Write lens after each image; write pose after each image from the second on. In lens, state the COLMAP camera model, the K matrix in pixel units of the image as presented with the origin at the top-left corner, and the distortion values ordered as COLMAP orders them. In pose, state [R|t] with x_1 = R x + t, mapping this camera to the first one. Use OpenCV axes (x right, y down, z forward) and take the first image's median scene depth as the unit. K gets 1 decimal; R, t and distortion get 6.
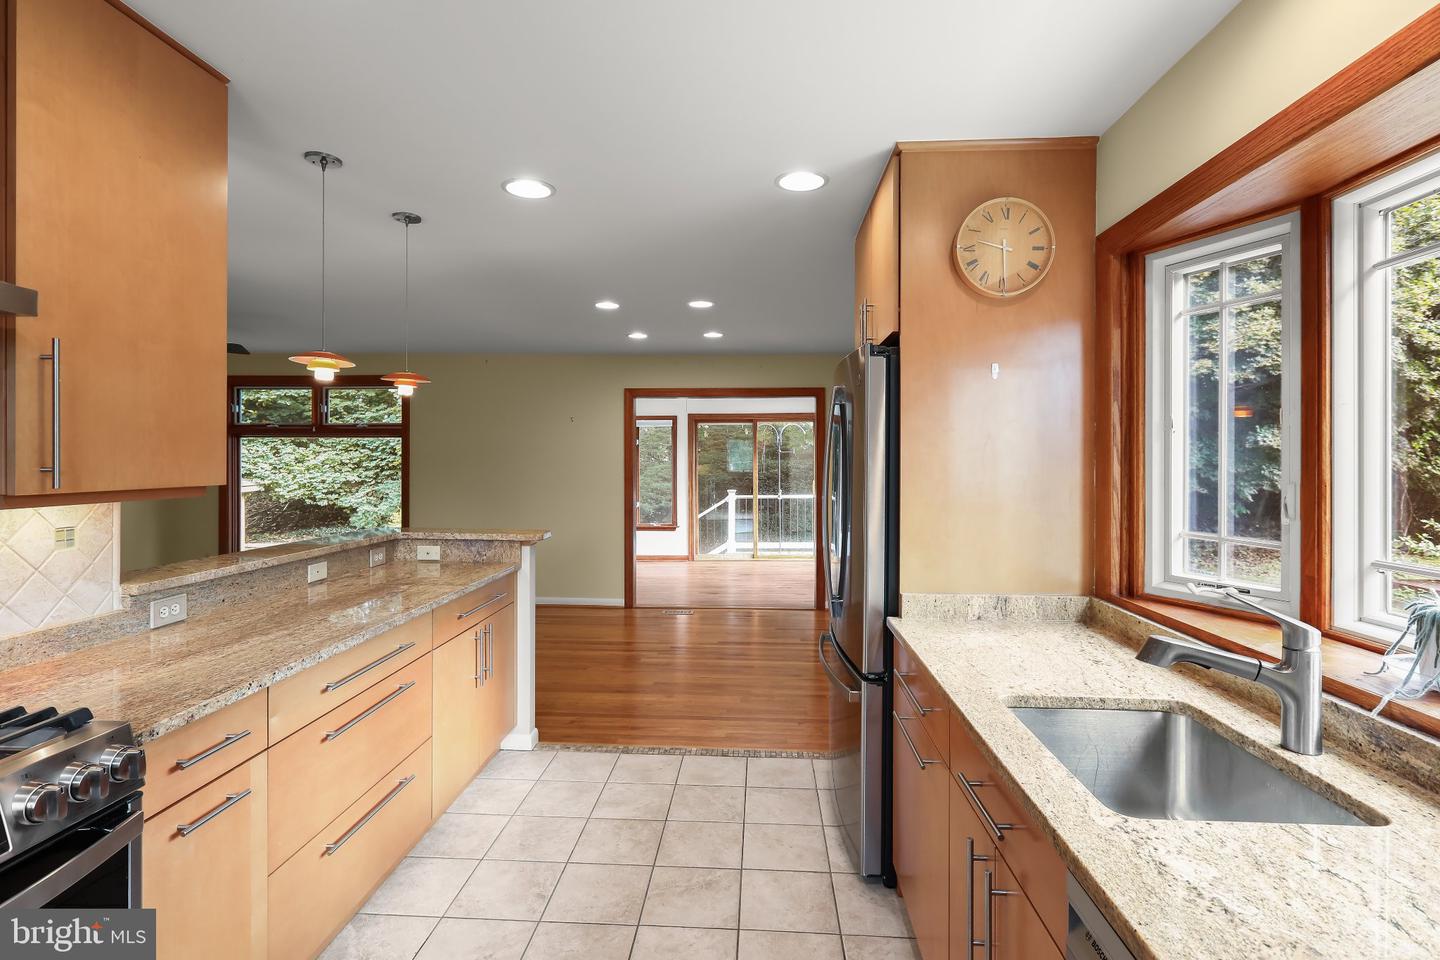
lens RADIAL K [[697.4, 0, 717.8], [0, 697.4, 461.4], [0, 0, 1]] dist [-0.000495, -0.000016]
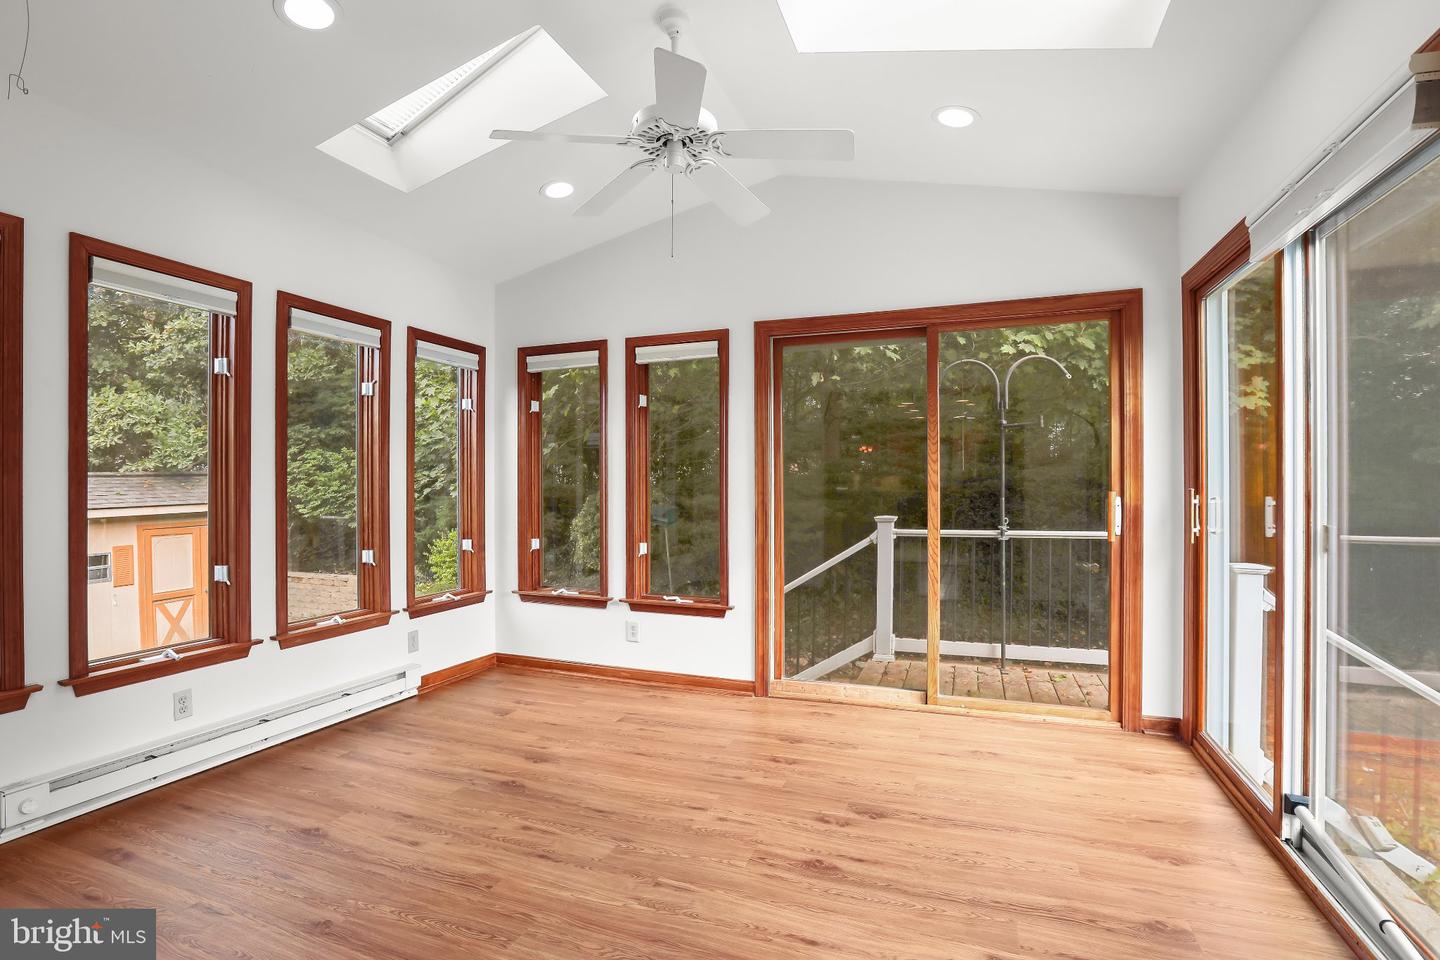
lens RADIAL K [[687.2, 0, 723.6], [0, 687.2, 486.5], [0, 0, 1]] dist [-0.000473, -0.000042]
pose [[0.956223, 0.003400, -0.292618, 0.053512], [-0.003087, 0.999994, 0.001532, 0.023401], [0.292622, -0.000561, 0.956228, 0.612015]]
